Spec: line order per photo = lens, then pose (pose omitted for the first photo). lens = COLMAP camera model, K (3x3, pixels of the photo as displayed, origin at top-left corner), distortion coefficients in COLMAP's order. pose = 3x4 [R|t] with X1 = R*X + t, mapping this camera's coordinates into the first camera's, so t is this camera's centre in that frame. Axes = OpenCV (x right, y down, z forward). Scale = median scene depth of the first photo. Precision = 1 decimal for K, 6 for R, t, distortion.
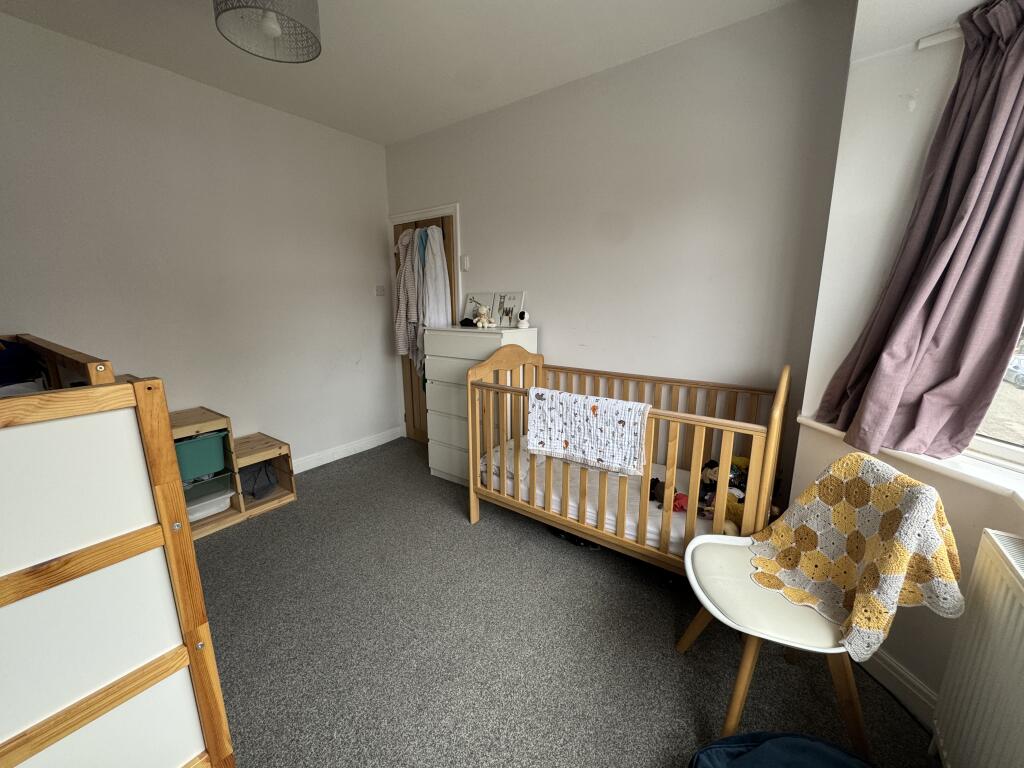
lens RADIAL K [[406.9, 0, 511.3], [0, 406.9, 384.5], [0, 0, 1]] dist [-0.003848, 0.000877]
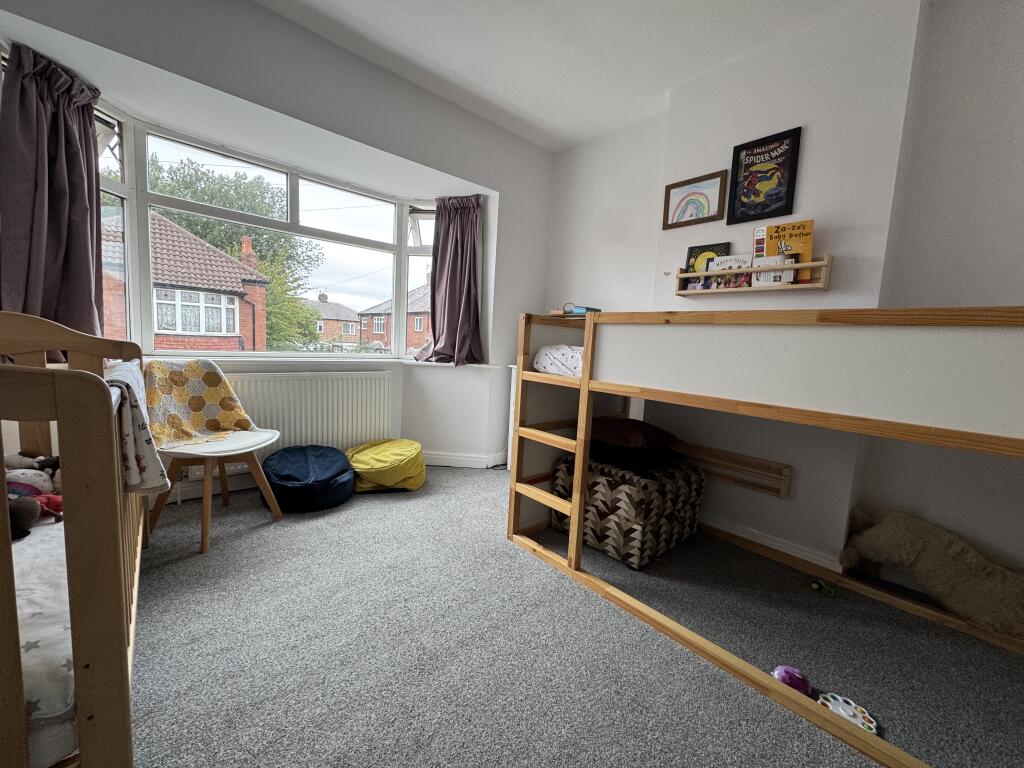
lens RADIAL K [[406.9, 0, 511.3], [0, 406.9, 384.5], [0, 0, 1]] dist [-0.003848, 0.000877]
pose [[-0.976440, -0.069000, 0.204461, -0.479133], [-0.004267, 0.953489, 0.301398, -0.127971], [-0.215748, 0.293424, -0.931319, 1.258001]]
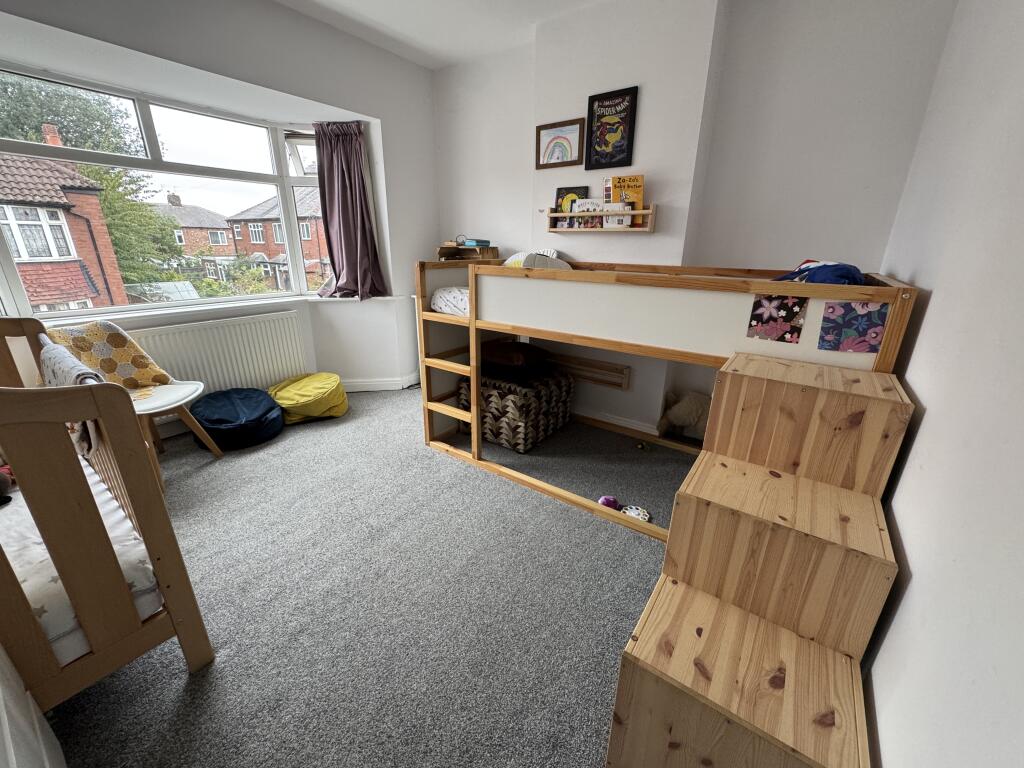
lens RADIAL K [[406.9, 0, 511.3], [0, 406.9, 384.5], [0, 0, 1]] dist [-0.003848, 0.000877]
pose [[-0.999939, -0.003499, -0.010465, -0.542492], [-0.008371, 0.858435, 0.512855, -0.275378], [0.007189, 0.512911, -0.858412, 1.428537]]
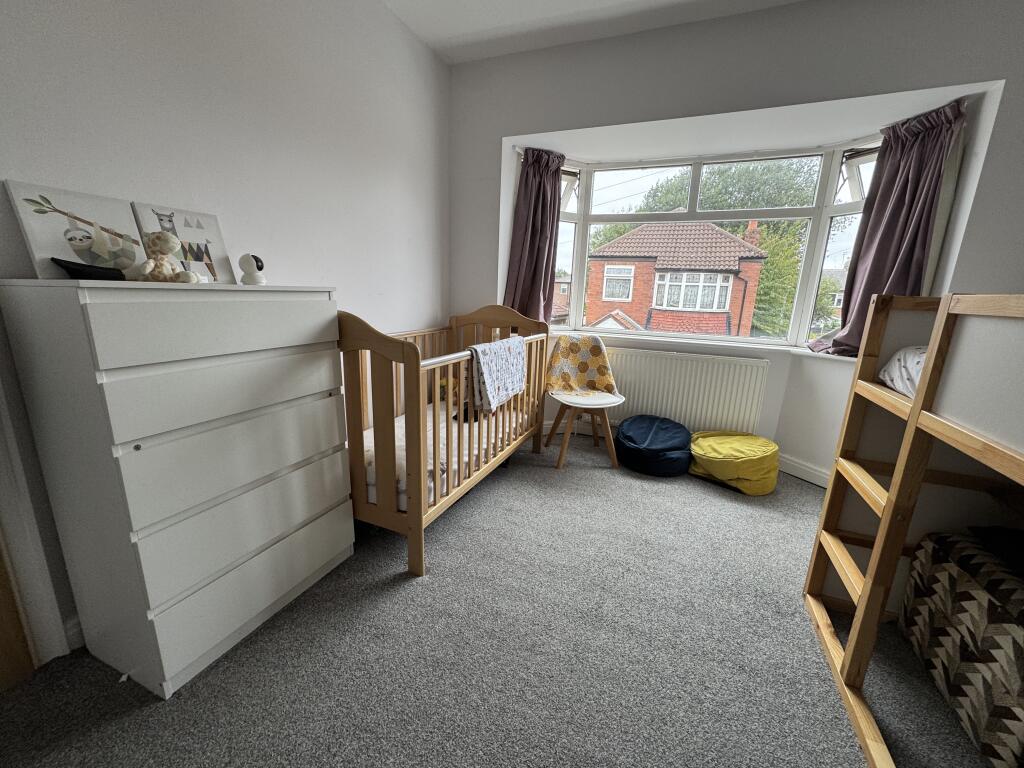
lens RADIAL K [[406.9, 0, 511.3], [0, 406.9, 384.5], [0, 0, 1]] dist [-0.003848, 0.000877]
pose [[-0.235421, -0.220044, 0.946656, -0.786105], [0.162852, 0.951330, 0.261630, -0.126511], [-0.958152, 0.215758, -0.188129, 1.025218]]
